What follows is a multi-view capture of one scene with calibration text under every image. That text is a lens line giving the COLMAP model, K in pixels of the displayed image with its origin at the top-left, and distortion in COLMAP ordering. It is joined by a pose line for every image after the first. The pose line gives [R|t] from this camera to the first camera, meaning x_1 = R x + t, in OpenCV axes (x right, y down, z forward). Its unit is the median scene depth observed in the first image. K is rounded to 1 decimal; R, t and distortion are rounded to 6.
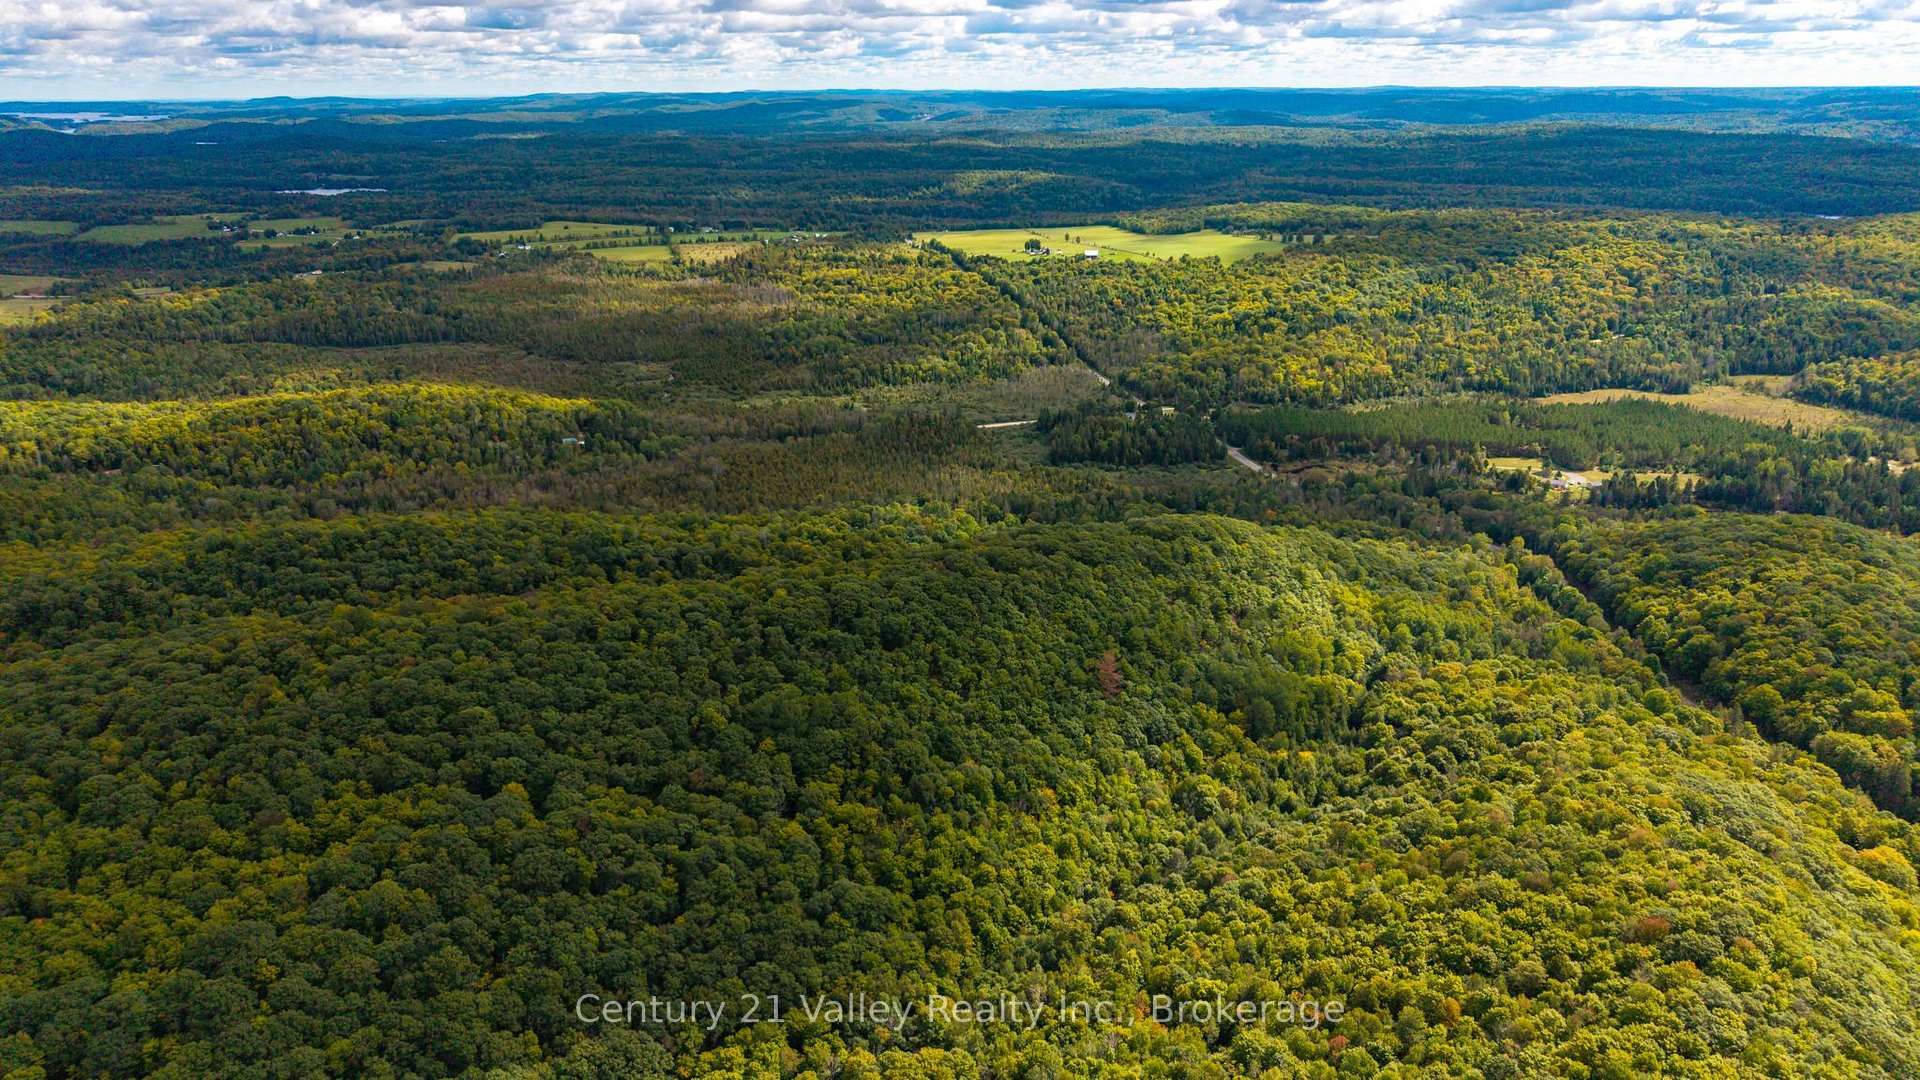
lens RADIAL K [[1300.6, 0, 966.8], [0, 1300.6, 534.7], [0, 0, 1]] dist [0.004203, -0.002966]
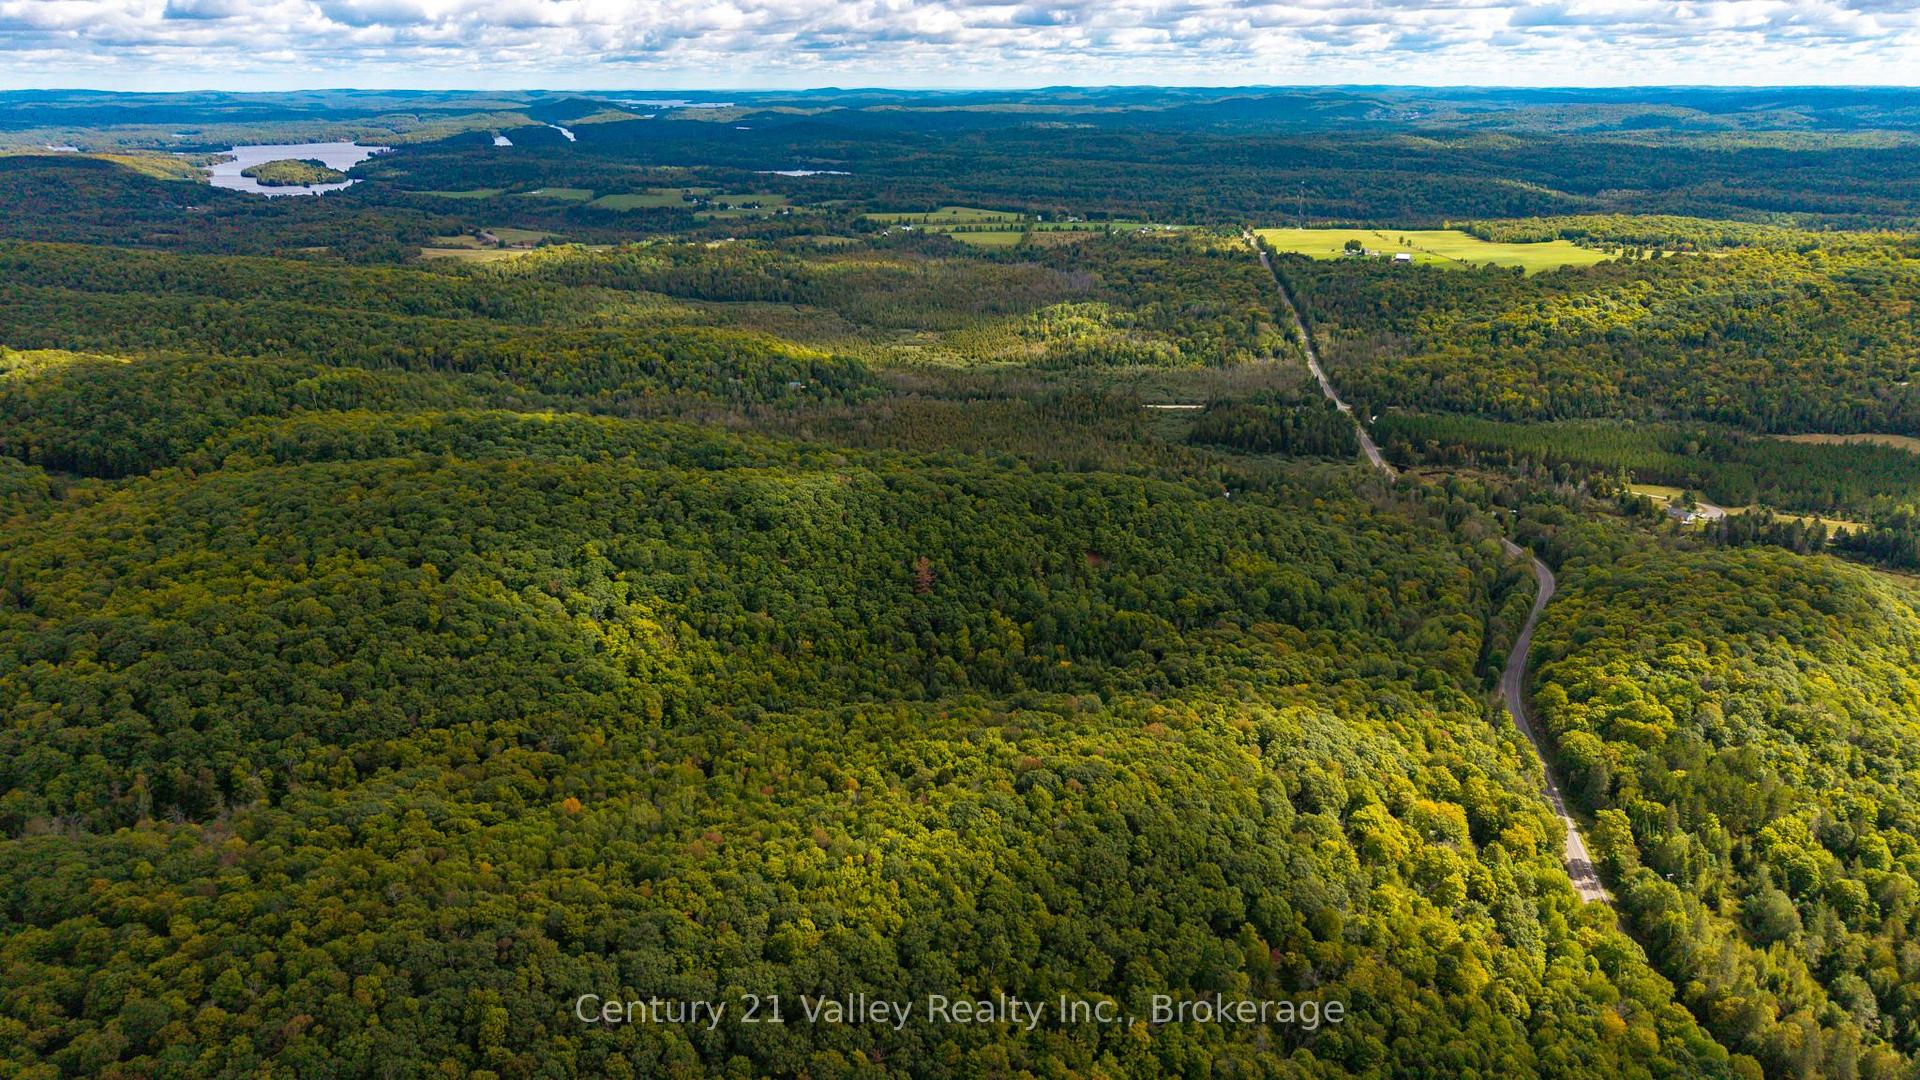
lens RADIAL K [[1300.6, 0, 964.7], [0, 1300.6, 535.9], [0, 0, 1]] dist [0.004203, -0.002966]
pose [[0.930109, 0.127229, -0.344542, 0.276988], [-0.125628, 0.991708, 0.027068, 0.015515], [0.345129, 0.018108, 0.938381, -0.072301]]
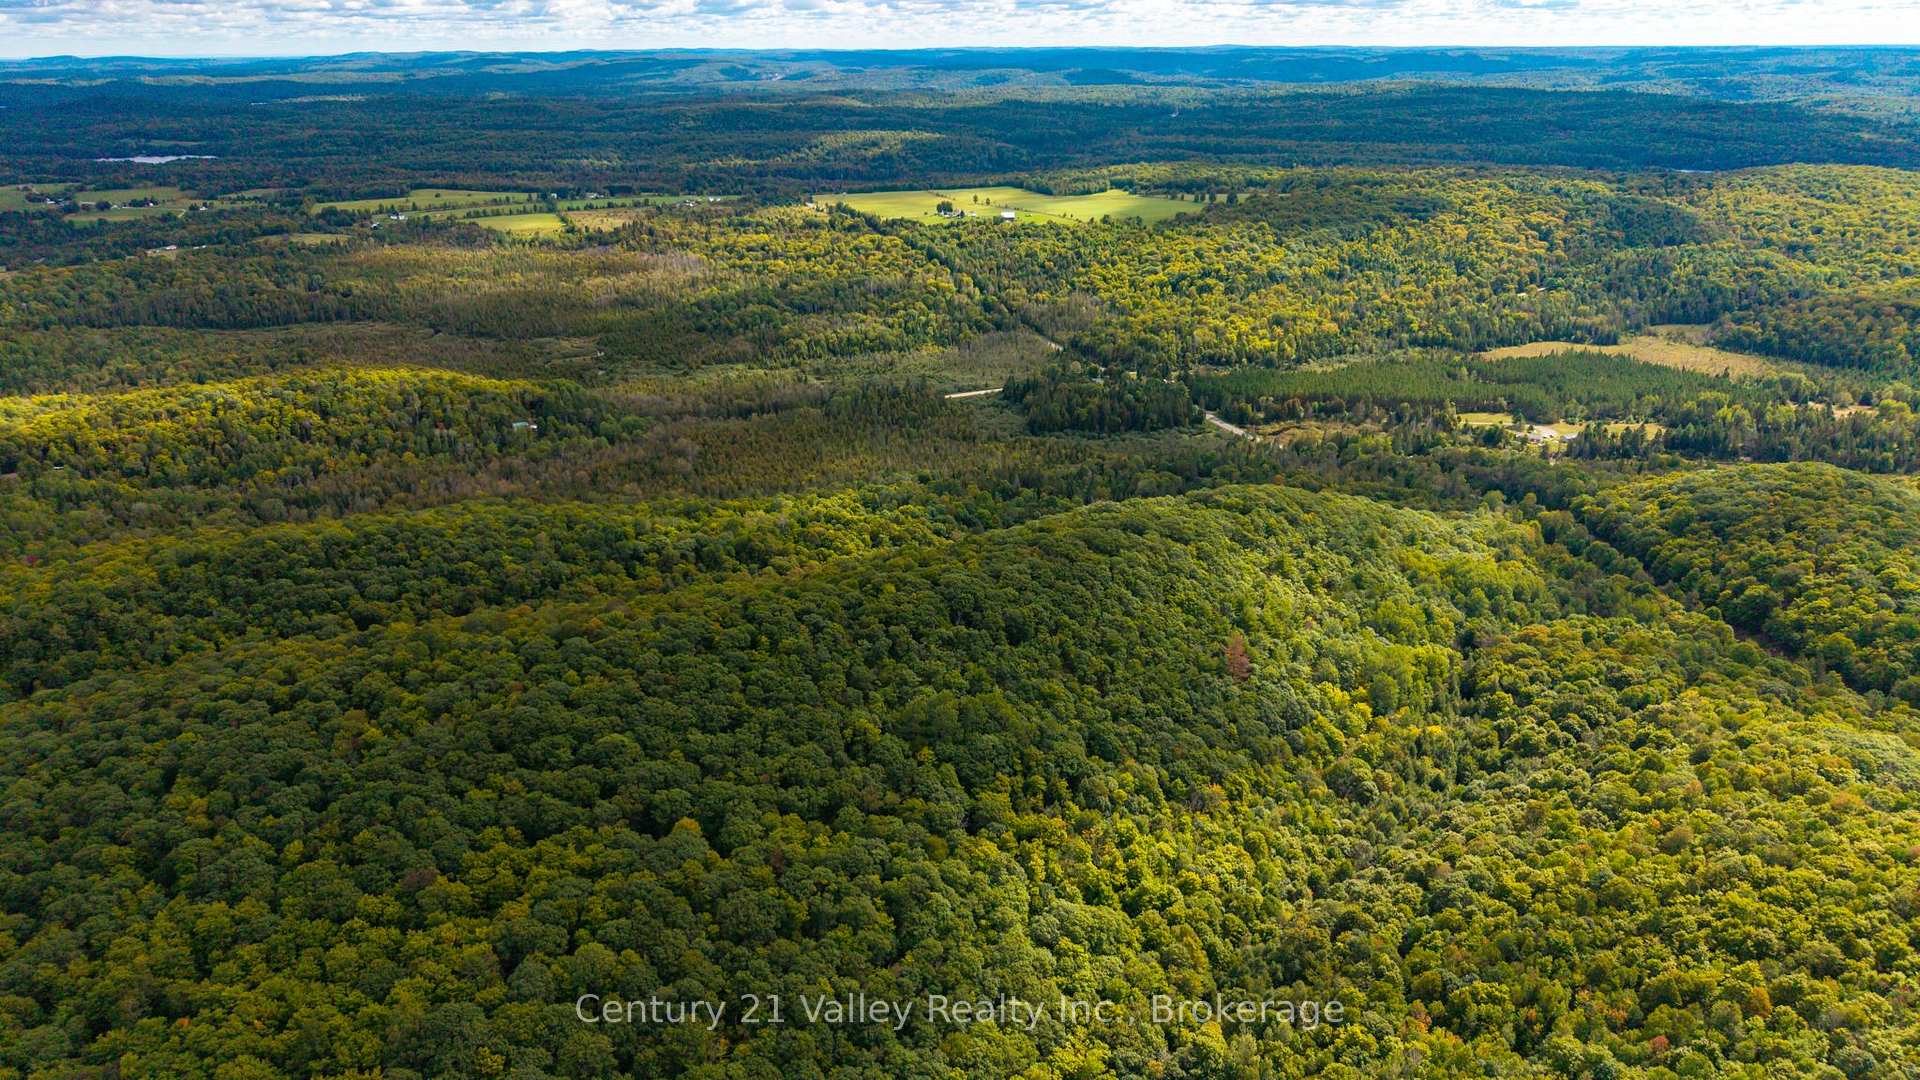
lens RADIAL K [[1300.6, 0, 967.7], [0, 1300.6, 536.3], [0, 0, 1]] dist [0.004203, -0.002966]
pose [[0.993247, -0.040629, 0.108673, -0.092033], [0.037474, 0.998819, 0.030927, -0.009421], [-0.109801, -0.026646, 0.993596, 0.033512]]
